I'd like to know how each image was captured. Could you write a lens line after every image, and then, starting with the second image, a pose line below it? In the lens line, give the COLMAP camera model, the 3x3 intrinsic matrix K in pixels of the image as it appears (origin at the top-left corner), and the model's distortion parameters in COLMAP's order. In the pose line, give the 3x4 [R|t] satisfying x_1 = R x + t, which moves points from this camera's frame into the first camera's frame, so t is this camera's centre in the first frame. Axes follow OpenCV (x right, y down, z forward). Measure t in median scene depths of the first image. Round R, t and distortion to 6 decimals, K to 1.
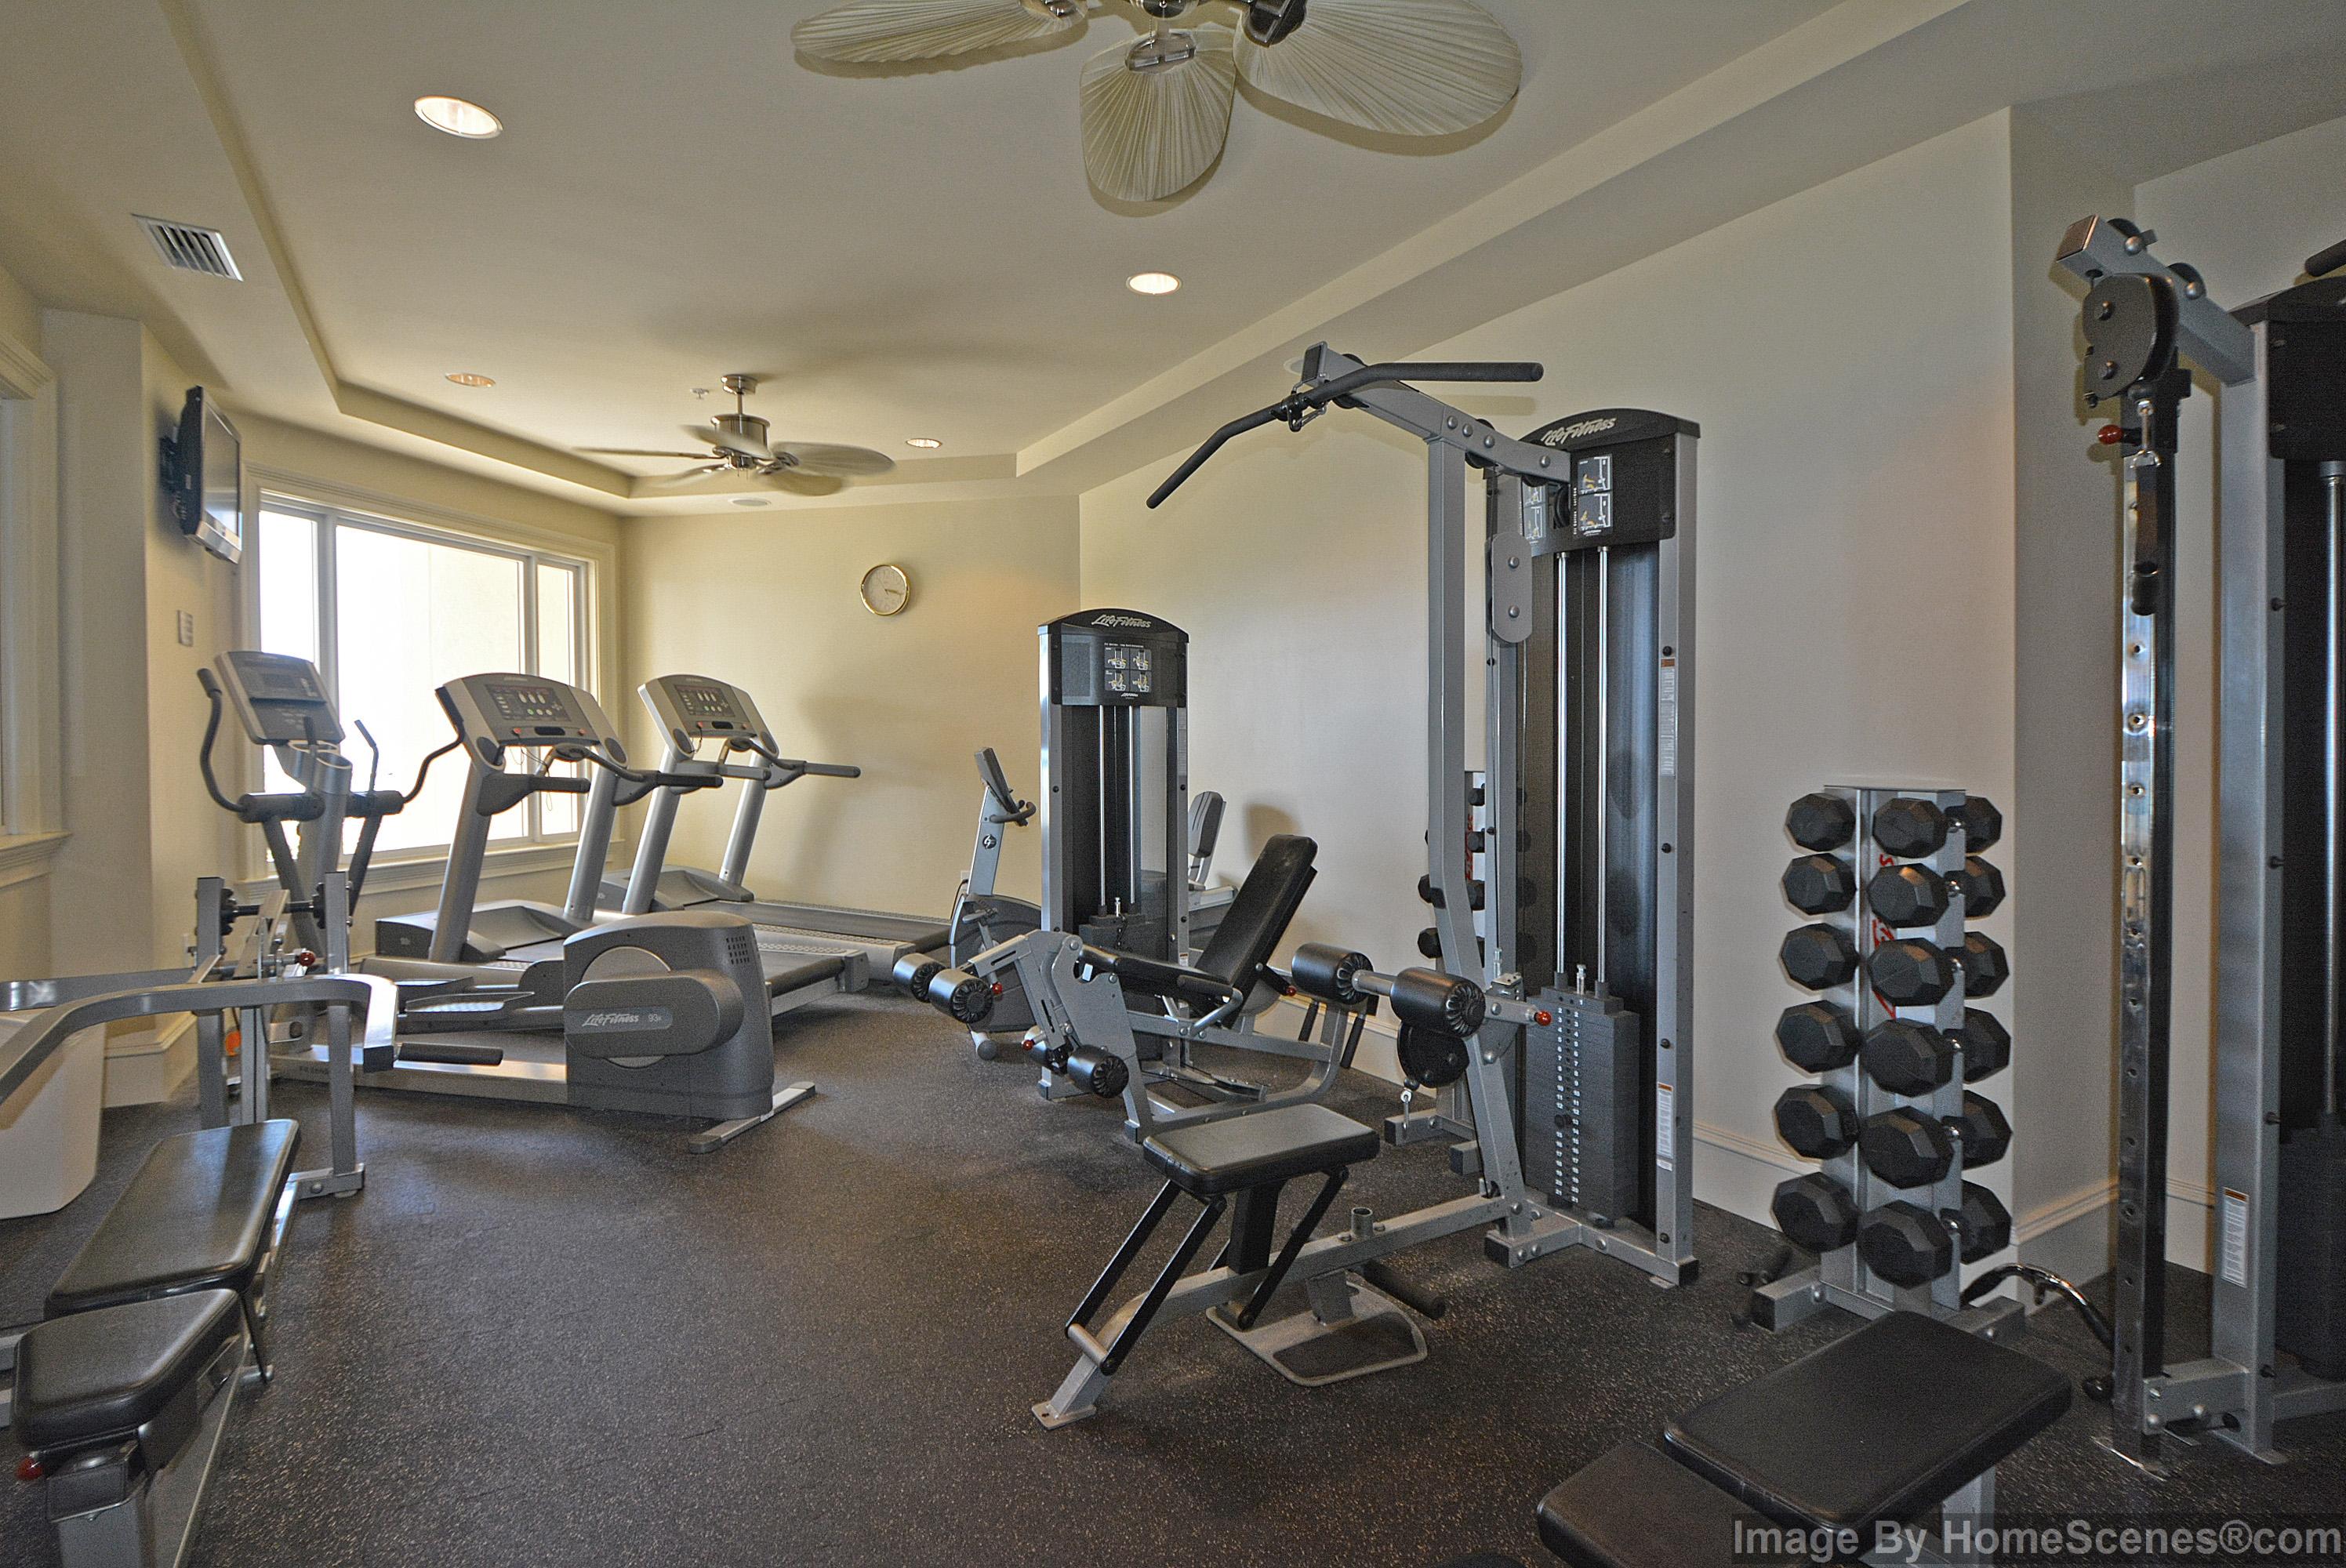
lens RADIAL K [[1146.5, 0, 1173.9], [0, 1146.5, 737.3], [0, 0, 1]] dist [-0.002092, -0.000419]
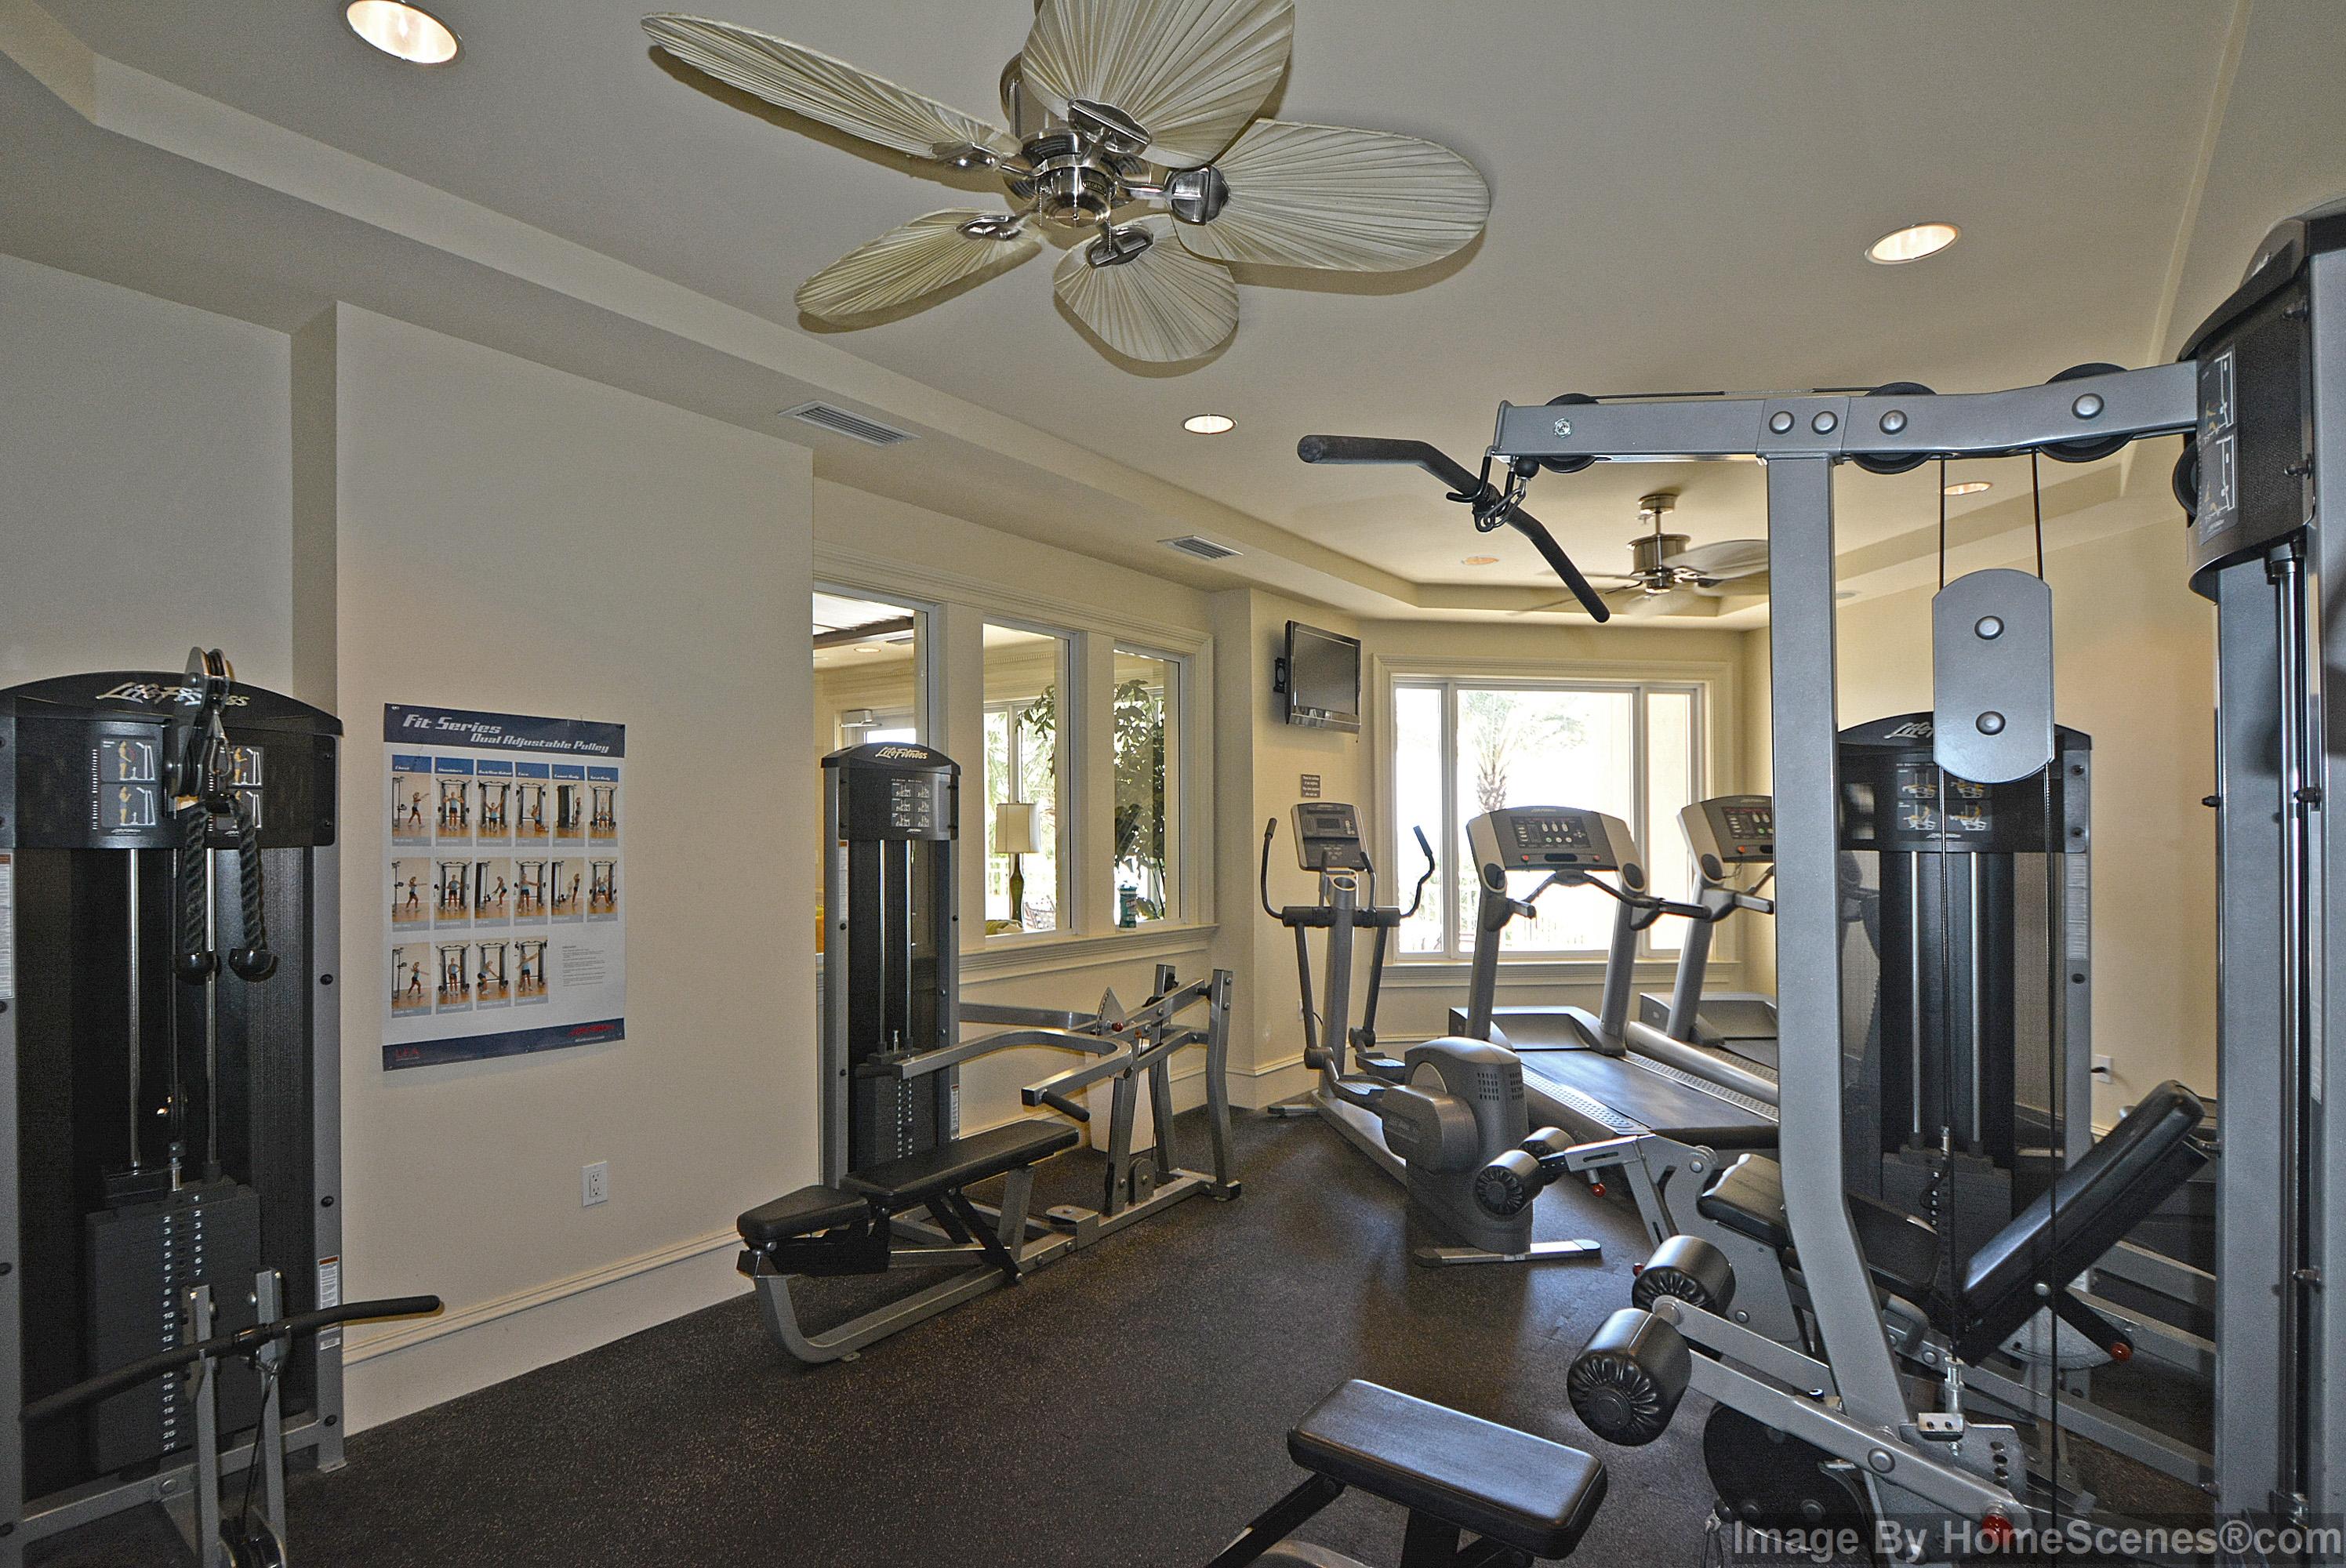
lens RADIAL K [[1149.8, 0, 1175.8], [0, 1149.8, 828.9], [0, 0, 1]] dist [0.002791, 0.000212]
pose [[0.387012, -0.002399, -0.922072, 0.351196], [0.002518, 0.999996, -0.001544, -0.034672], [0.922071, -0.001724, 0.387016, 0.254144]]
